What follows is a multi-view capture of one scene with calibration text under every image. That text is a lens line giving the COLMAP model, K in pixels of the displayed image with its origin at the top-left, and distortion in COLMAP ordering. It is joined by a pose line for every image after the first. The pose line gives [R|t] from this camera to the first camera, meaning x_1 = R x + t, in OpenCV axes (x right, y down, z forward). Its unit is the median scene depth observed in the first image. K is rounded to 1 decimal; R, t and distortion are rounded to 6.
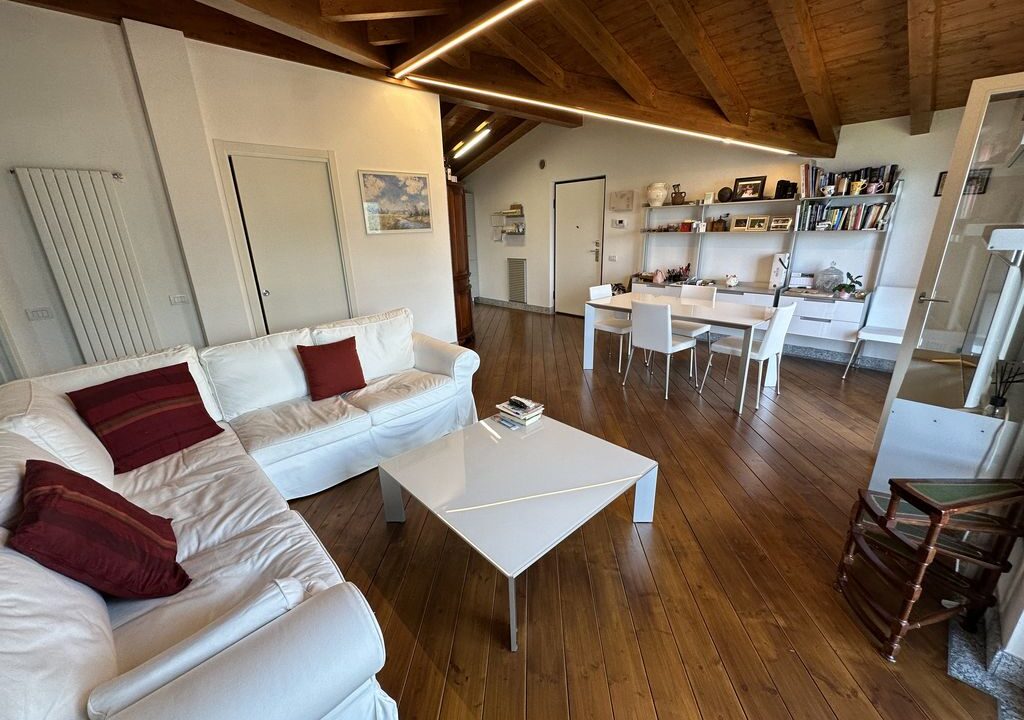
lens RADIAL K [[406.4, 0, 508.0], [0, 406.4, 359.2], [0, 0, 1]] dist [-0.006015, 0.001266]
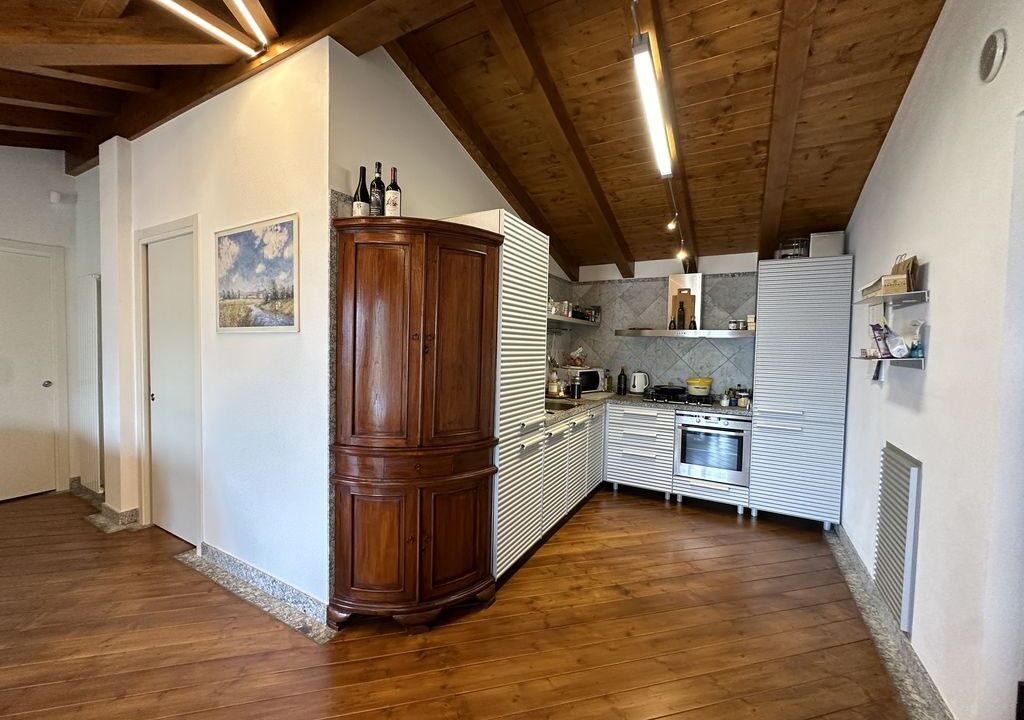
lens RADIAL K [[406.4, 0, 512.2], [0, 406.4, 360.1], [0, 0, 1]] dist [-0.006015, 0.001266]
pose [[0.311313, 0.069856, -0.947736, 0.325411], [-0.321426, 0.946256, -0.035836, -0.362978], [0.894298, 0.315783, 0.317036, 1.131888]]
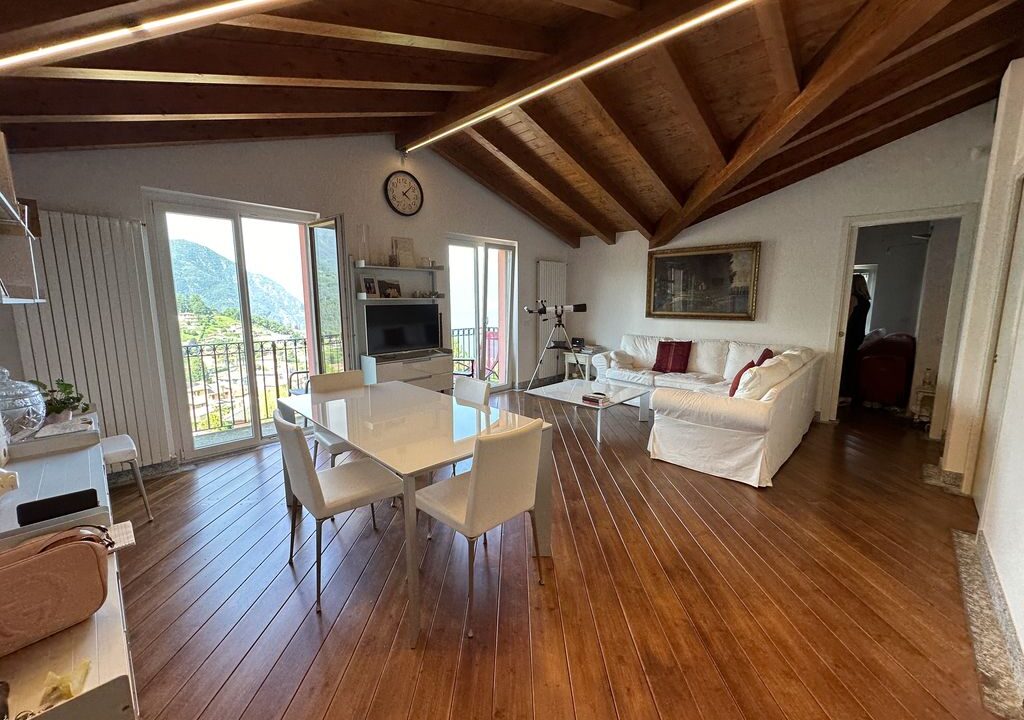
lens RADIAL K [[406.4, 0, 508.4], [0, 406.4, 356.1], [0, 0, 1]] dist [-0.006015, 0.001266]
pose [[-0.997623, 0.037806, -0.057613, 0.245094], [0.008733, 0.898685, 0.438508, -0.405598], [0.068354, 0.436962, -0.896879, 1.316356]]
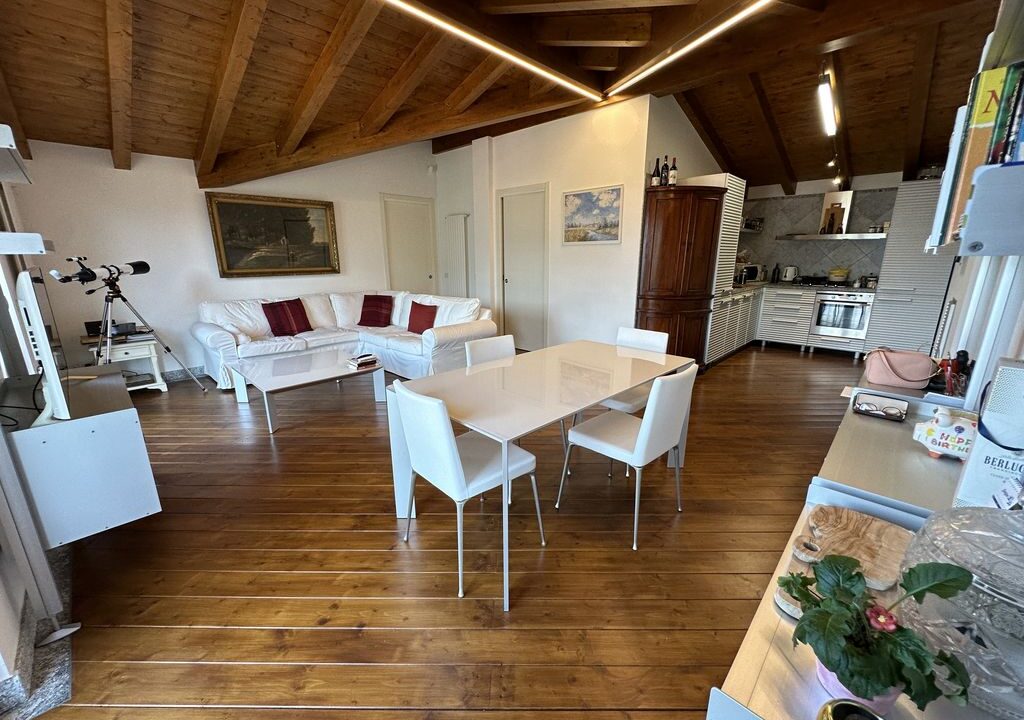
lens RADIAL K [[406.4, 0, 511.3], [0, 406.4, 358.2], [0, 0, 1]] dist [-0.006015, 0.001266]
pose [[0.055619, 0.275392, -0.959722, 0.831812], [-0.307065, 0.919342, 0.246010, -0.233549], [0.950062, 0.281014, 0.135697, 0.737807]]
